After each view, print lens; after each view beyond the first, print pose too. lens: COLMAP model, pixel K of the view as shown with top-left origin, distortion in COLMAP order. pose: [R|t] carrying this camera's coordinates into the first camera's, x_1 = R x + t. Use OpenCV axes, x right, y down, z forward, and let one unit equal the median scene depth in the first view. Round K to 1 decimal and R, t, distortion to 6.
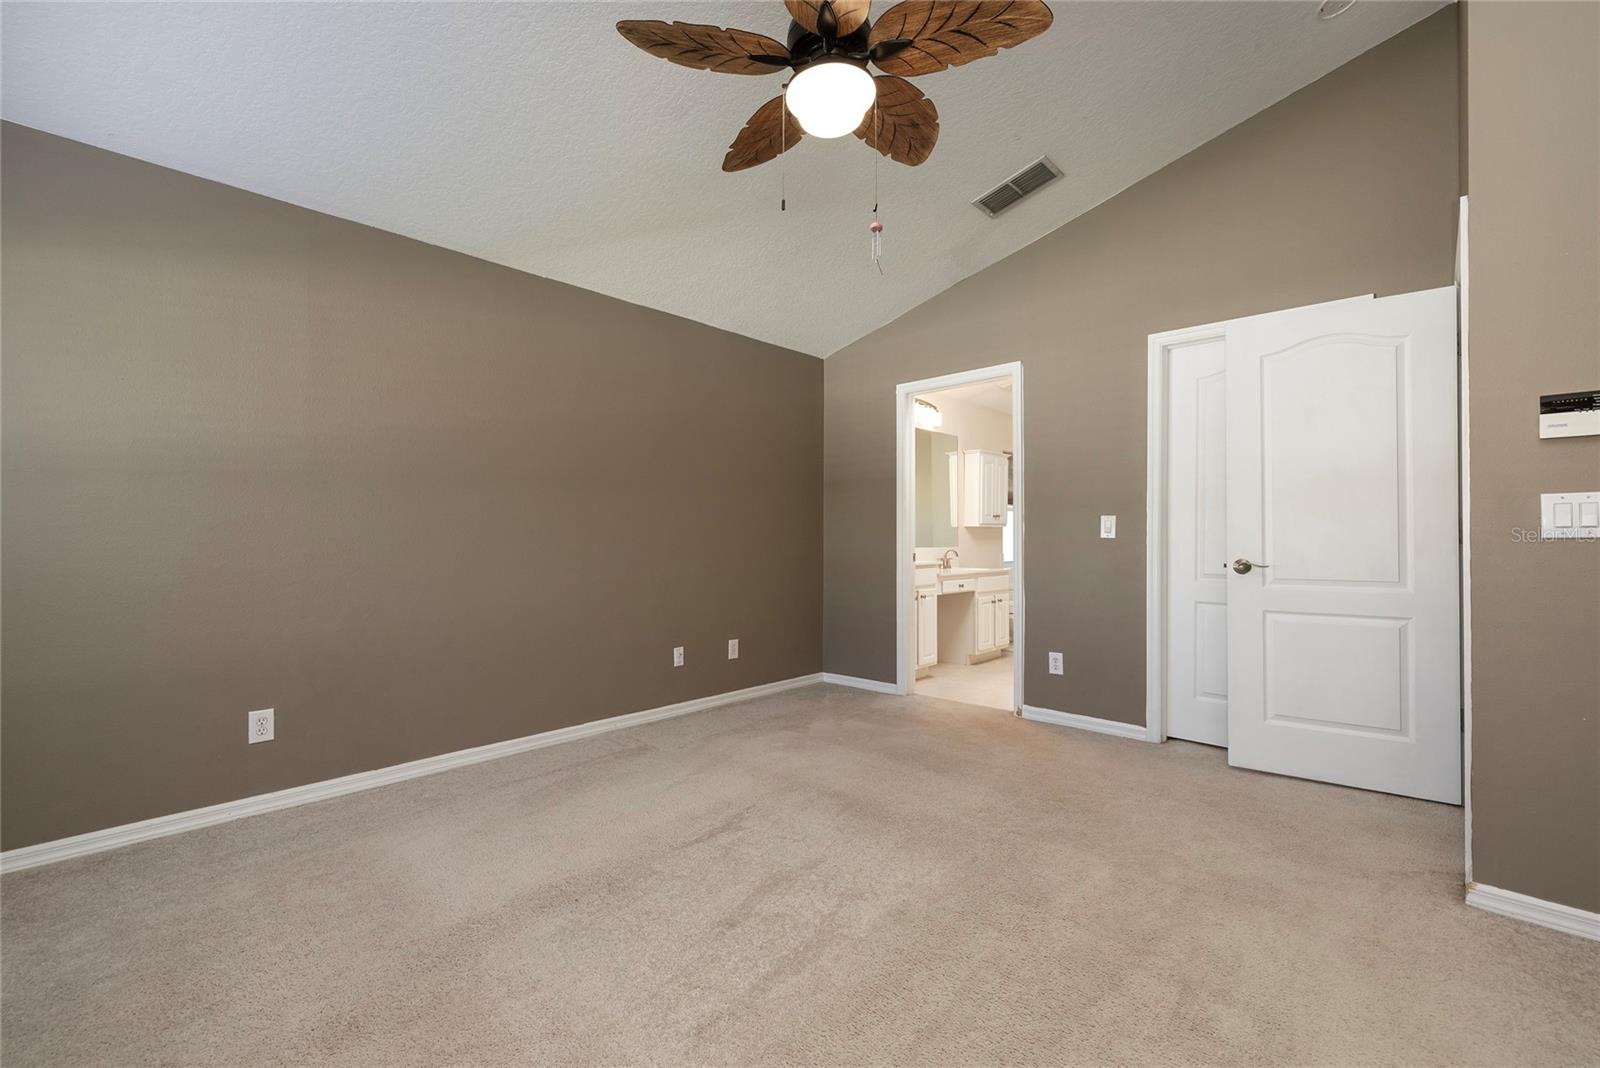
lens RADIAL K [[675.3, 0, 786.6], [0, 675.3, 532.3], [0, 0, 1]] dist [-0.000588, 0.000087]
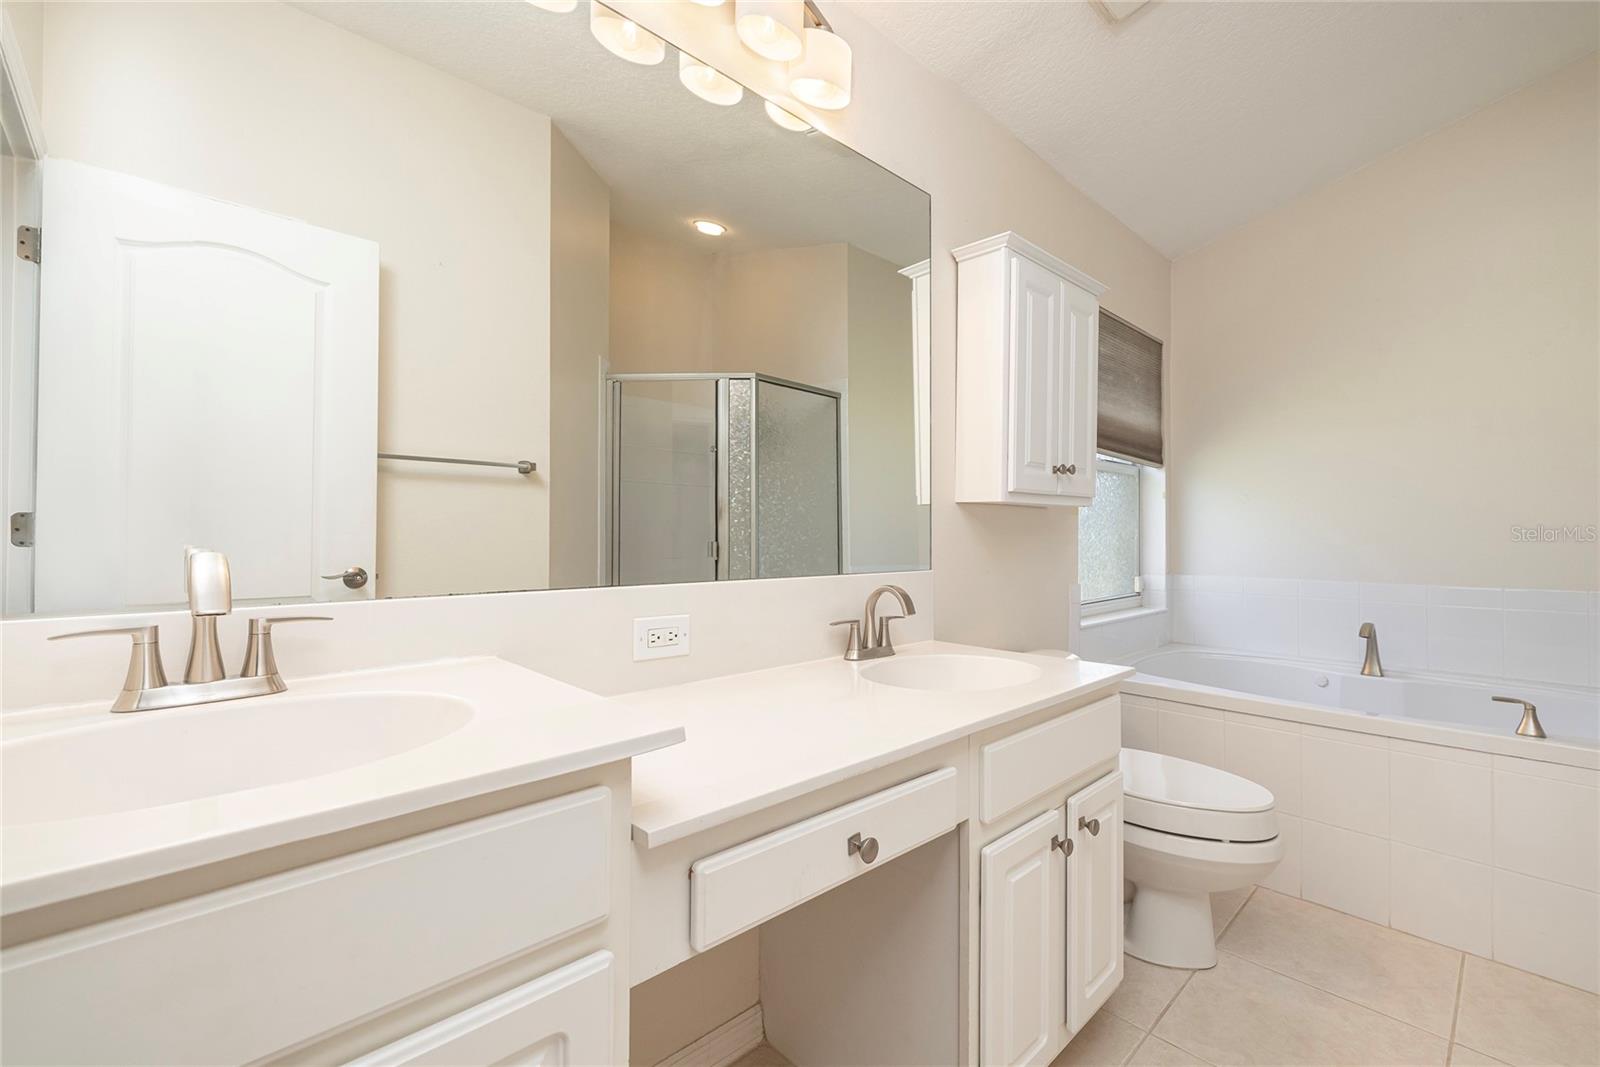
lens RADIAL K [[667.5, 0, 800.0], [0, 667.5, 533.5], [0, 0, 1]] dist [0.012575, -0.019755]
pose [[0.998903, 0.001018, -0.046815, 0.211460], [-0.001087, 0.999998, -0.001449, 0.005990], [0.046813, 0.001498, 0.998903, 0.710669]]
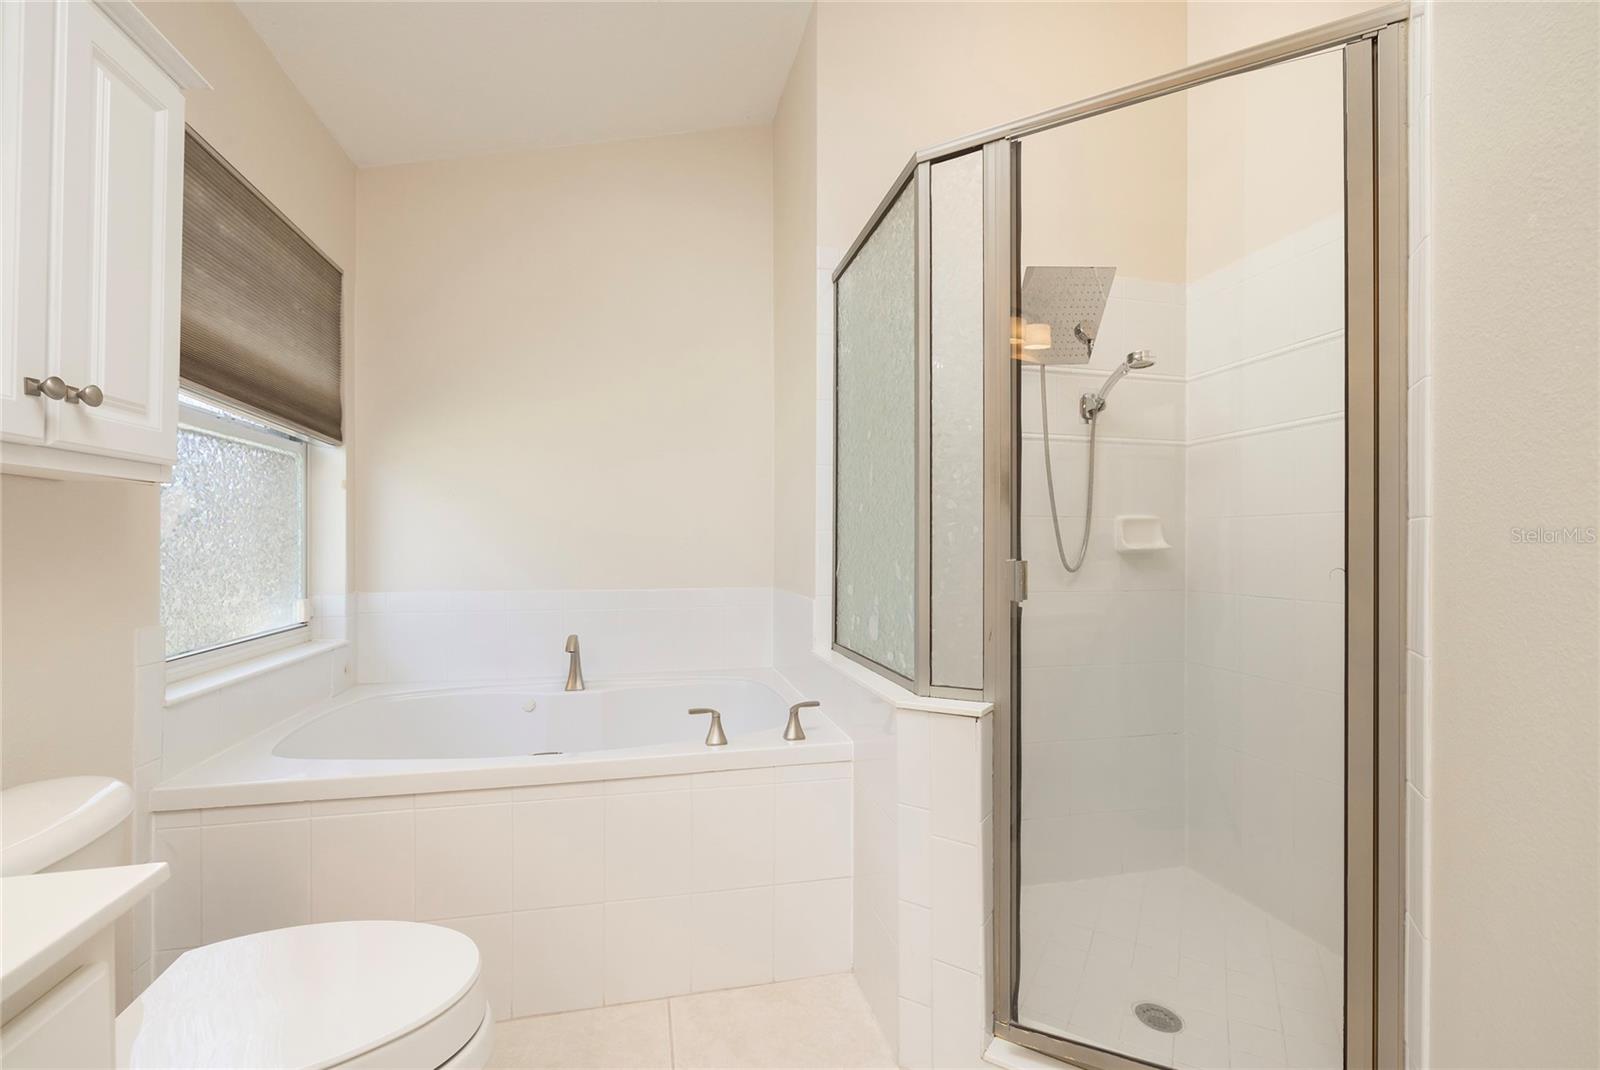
lens RADIAL K [[675.3, 0, 786.6], [0, 675.3, 533.3], [0, 0, 1]] dist [-0.000588, 0.000087]
pose [[0.557465, 0.008038, 0.830162, 0.276294], [-0.002822, 0.999966, -0.007787, 0.005385], [-0.830196, 0.001998, 0.557468, 0.801172]]
